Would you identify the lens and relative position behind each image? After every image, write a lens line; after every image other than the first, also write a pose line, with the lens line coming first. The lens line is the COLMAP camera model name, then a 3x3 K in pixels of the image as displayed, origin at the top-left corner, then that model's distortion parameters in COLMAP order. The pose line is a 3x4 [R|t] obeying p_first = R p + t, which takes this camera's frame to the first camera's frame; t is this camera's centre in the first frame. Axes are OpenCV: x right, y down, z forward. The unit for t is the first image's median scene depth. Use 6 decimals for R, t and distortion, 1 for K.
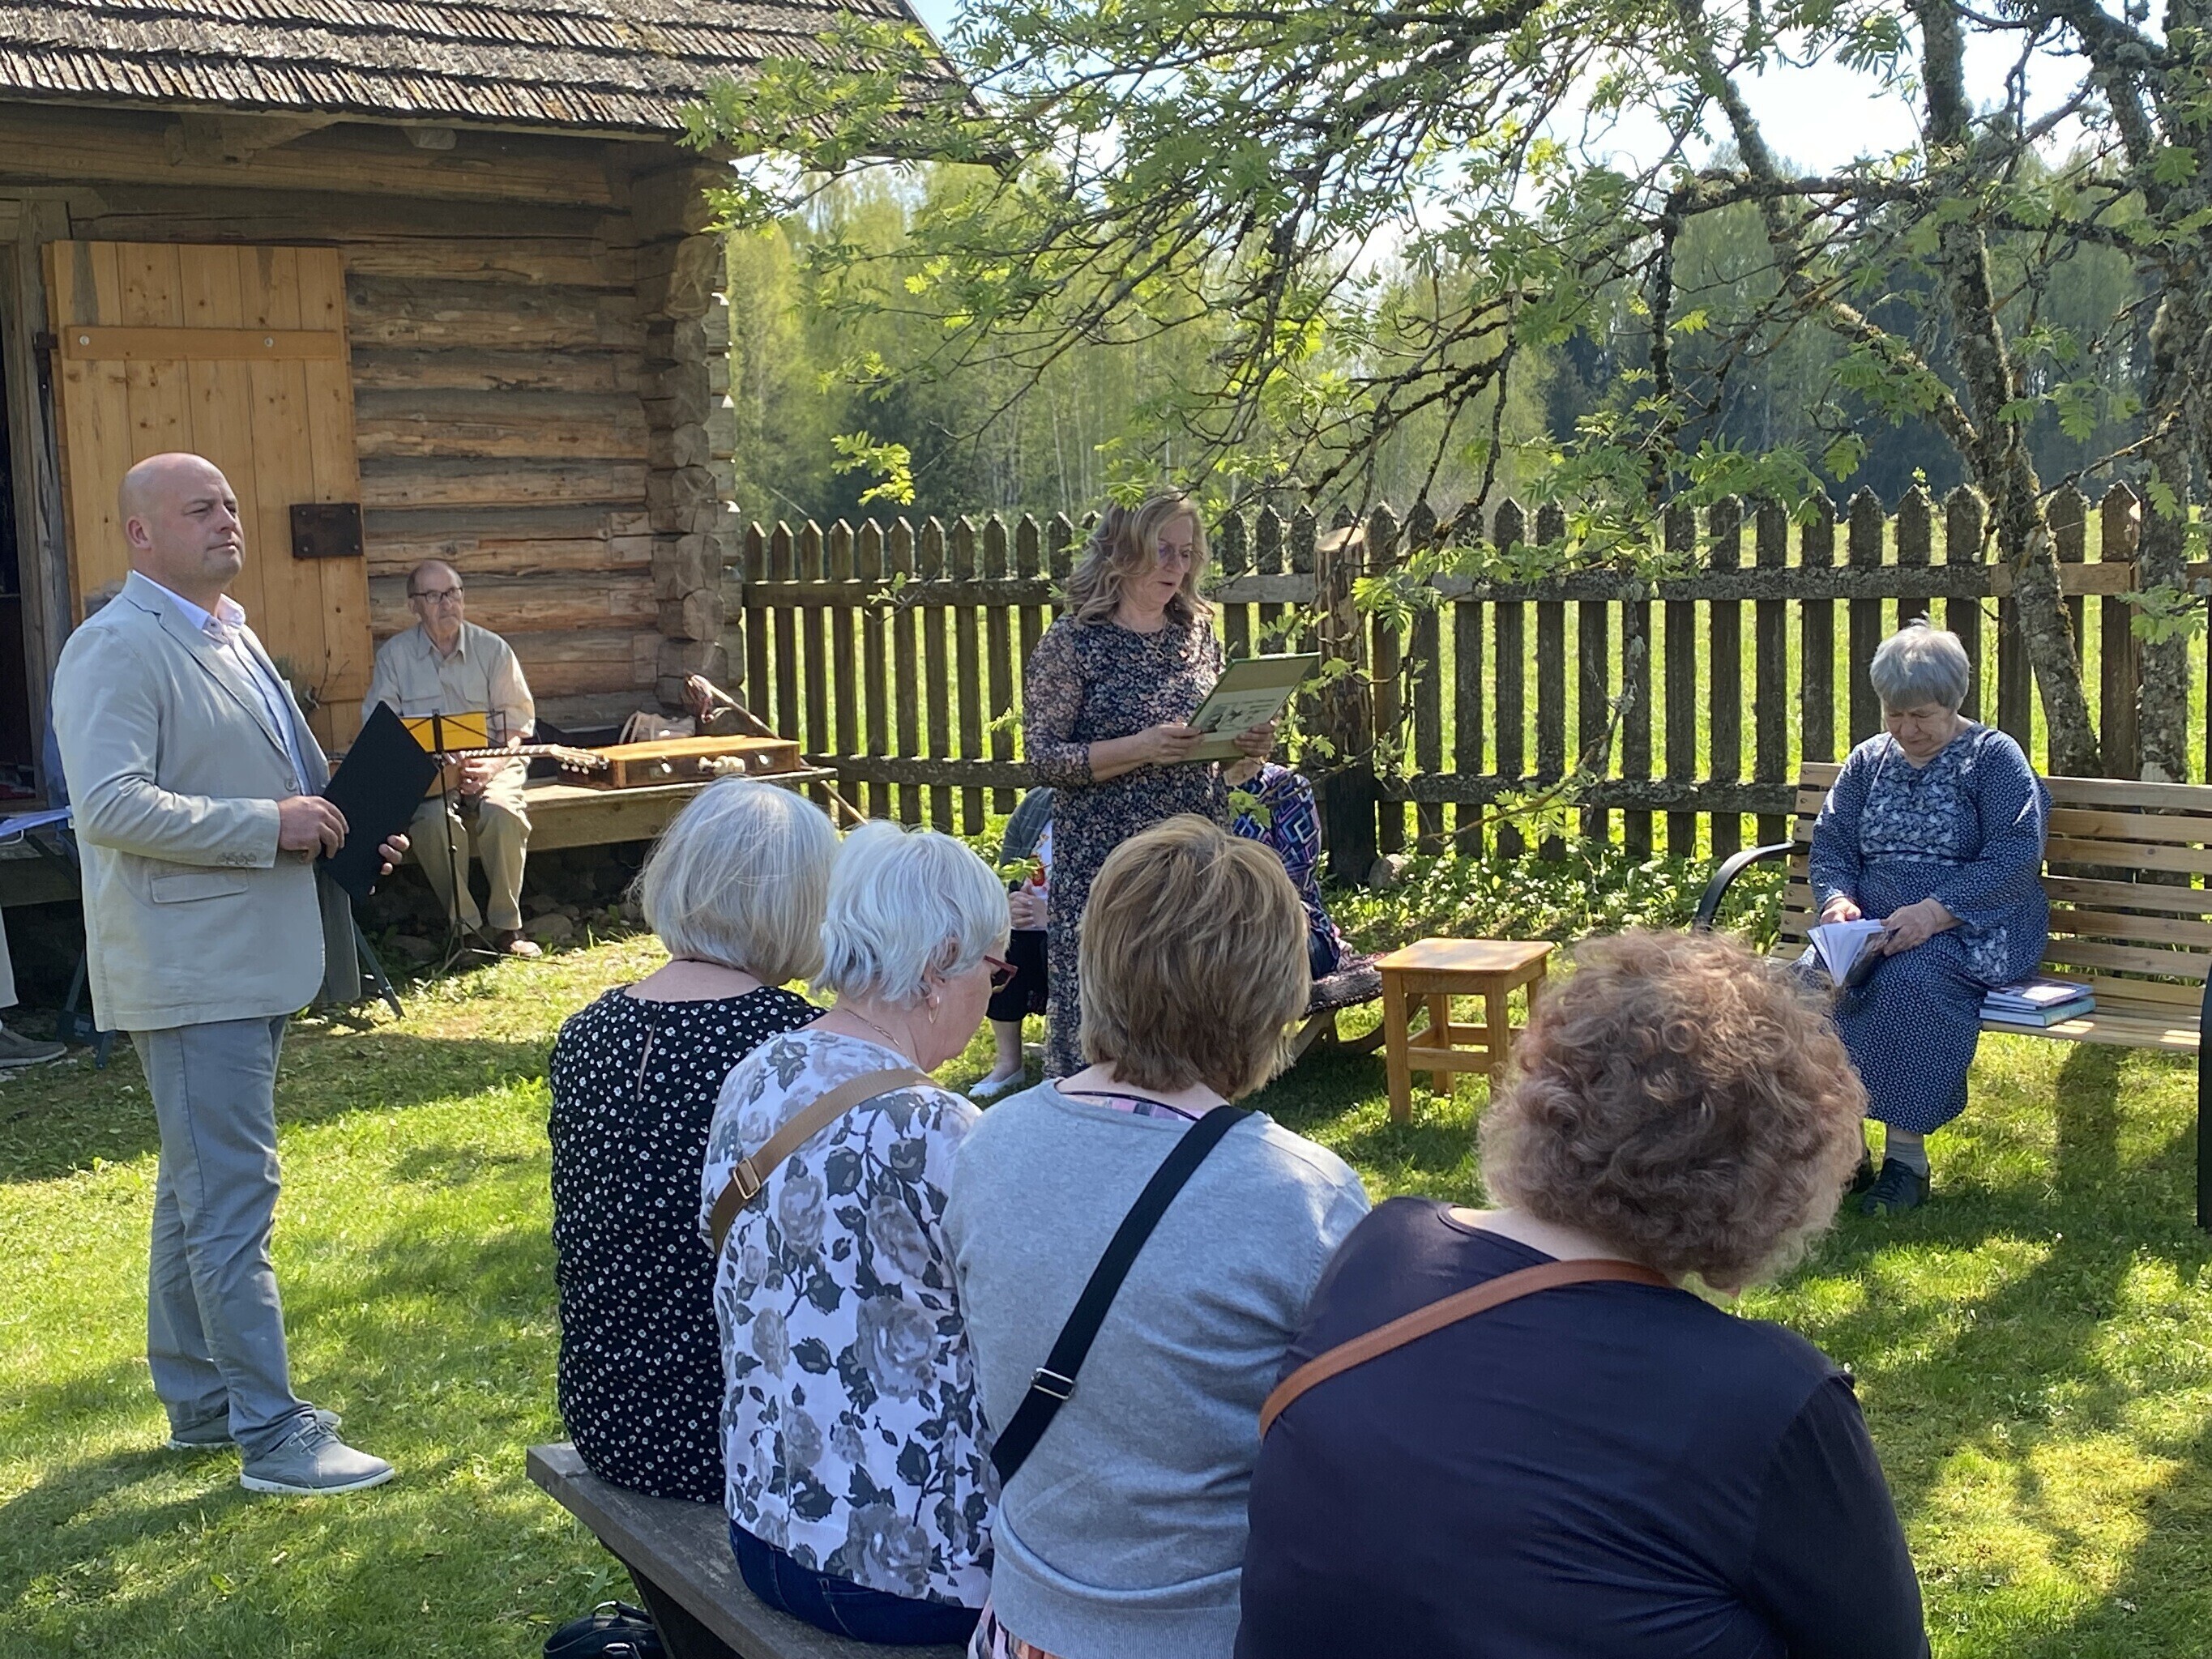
lens RADIAL K [[2779.6, 0, 1048.5], [0, 2779.6, 830.9], [0, 0, 1]] dist [0.097735, -0.263689]
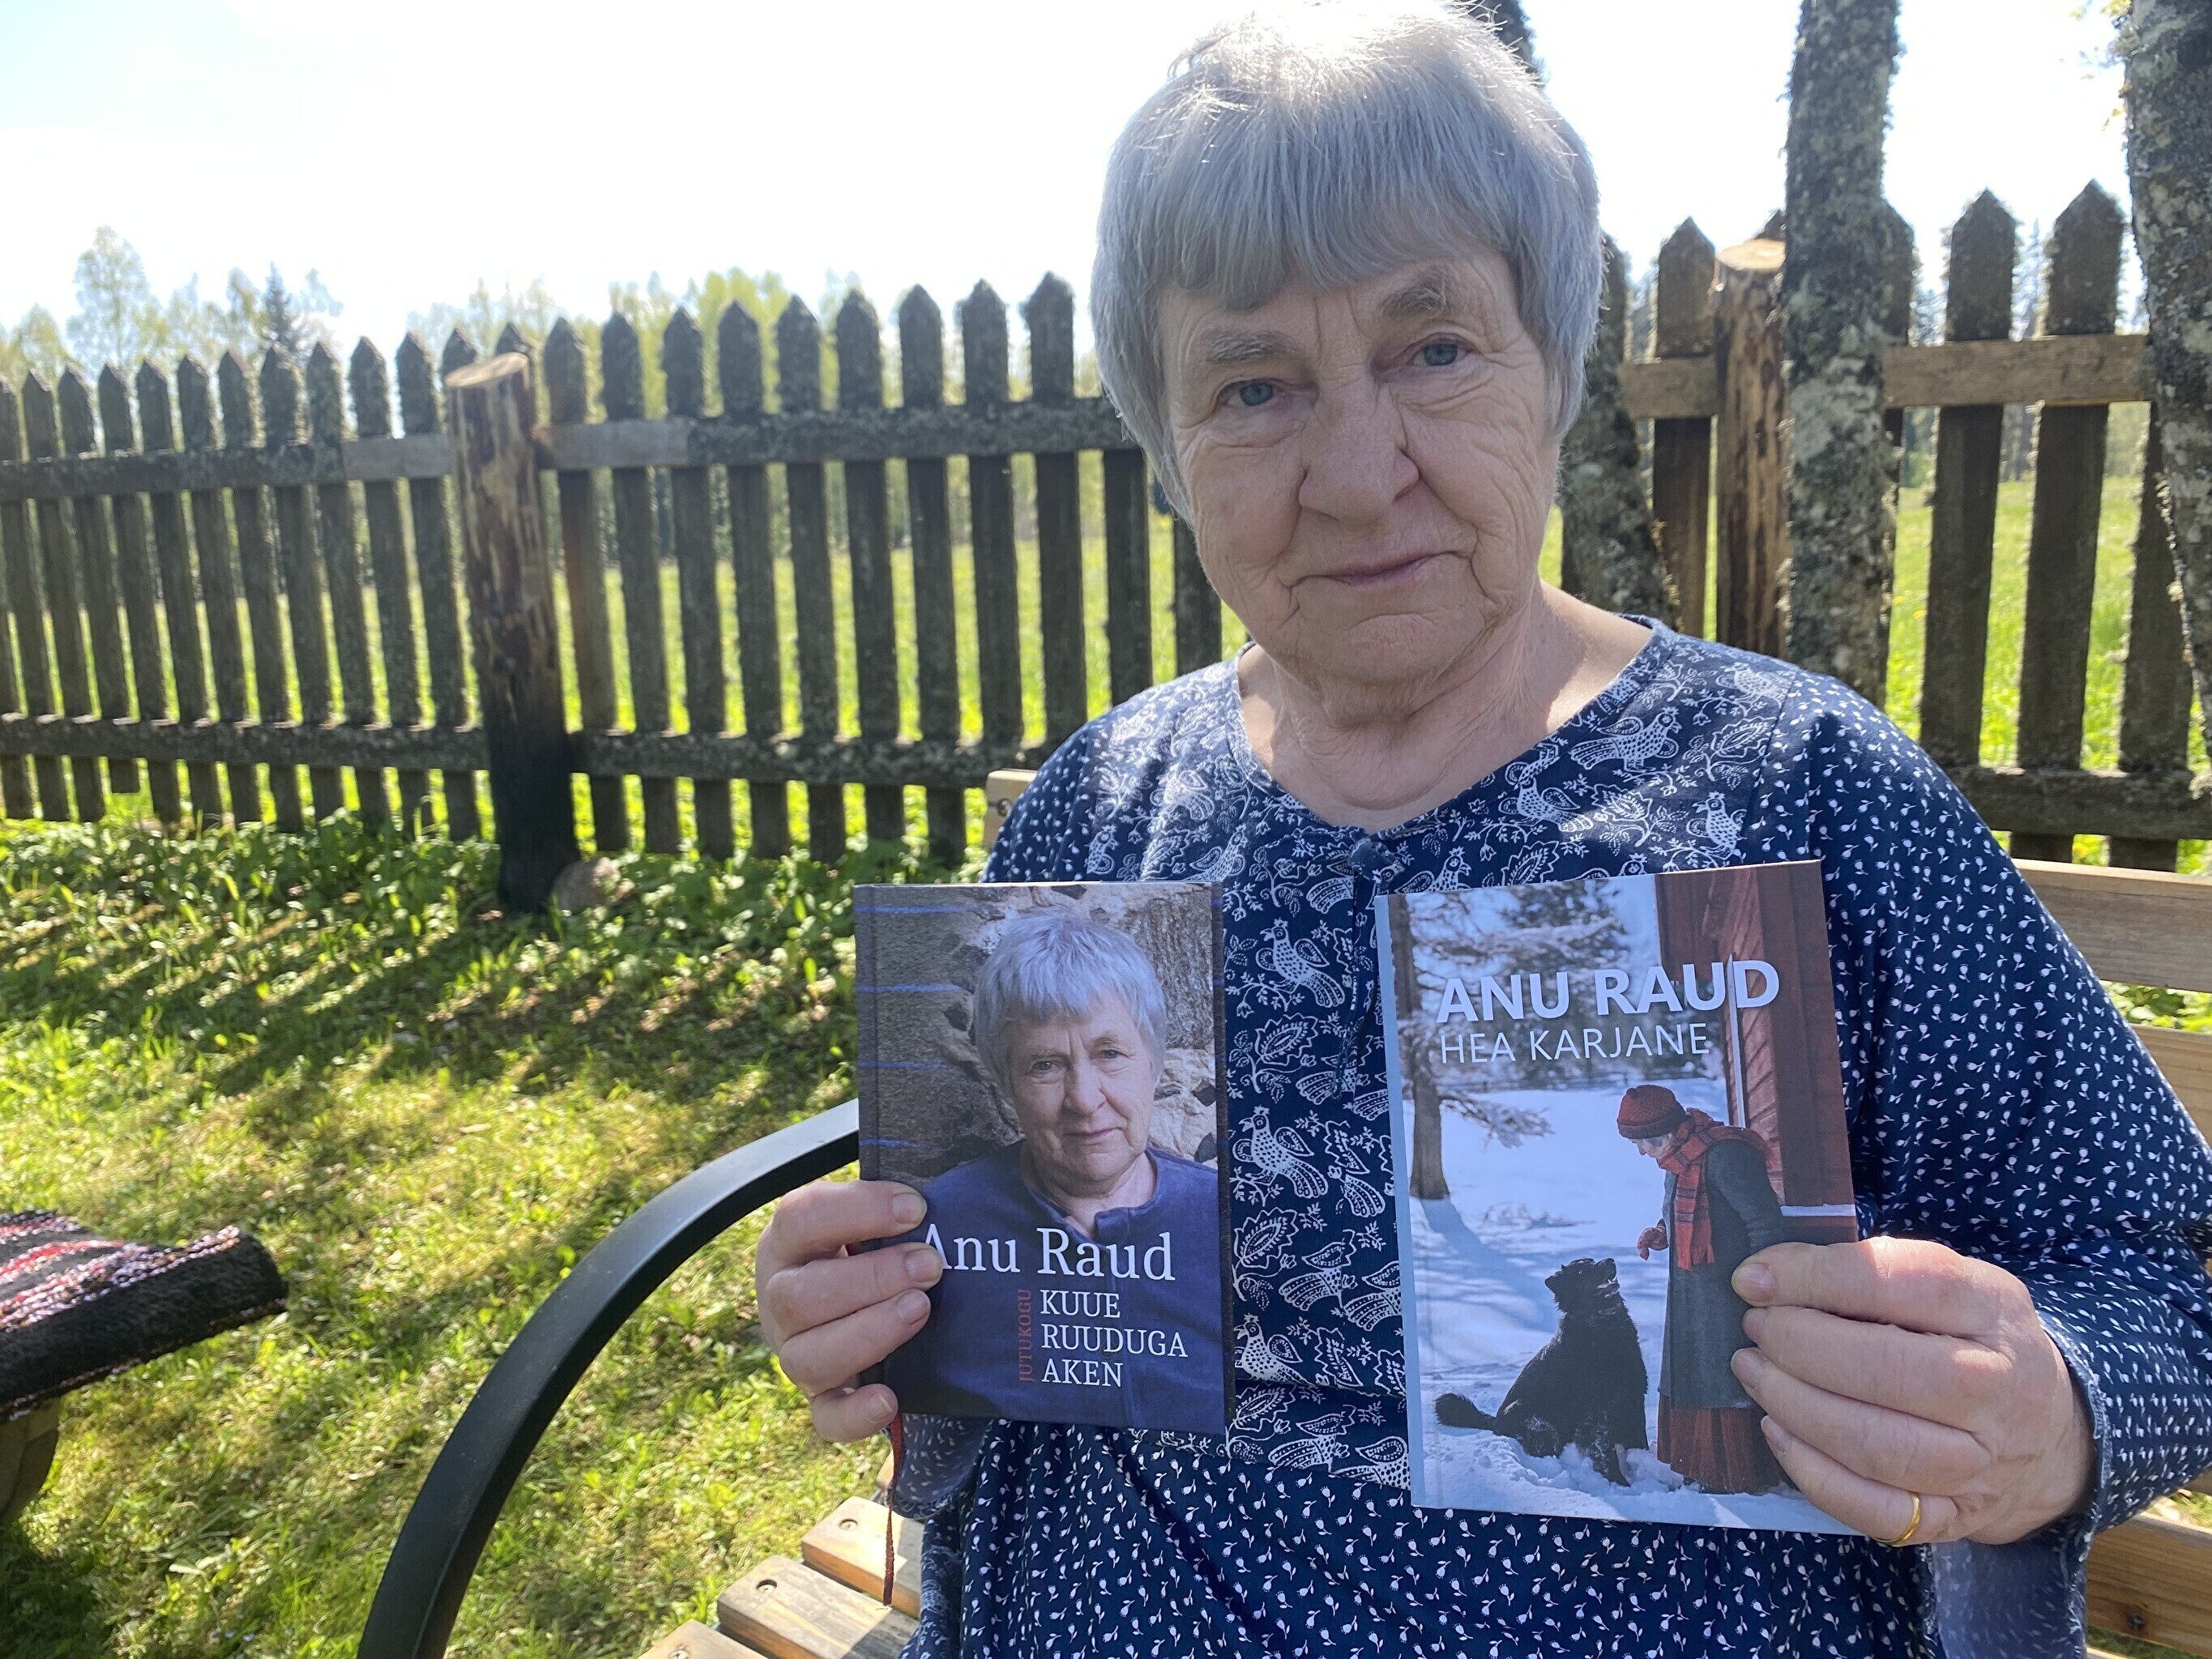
lens RADIAL K [[1701.0, 0, 1114.1], [0, 1701.0, 829.1], [0, 0, 1]] dist [0.039868, -0.004841]
pose [[0.985616, -0.023540, 0.167351, 0.179788], [0.015039, 0.998540, 0.051887, -0.017666], [-0.168328, -0.048624, 0.984531, 0.588400]]
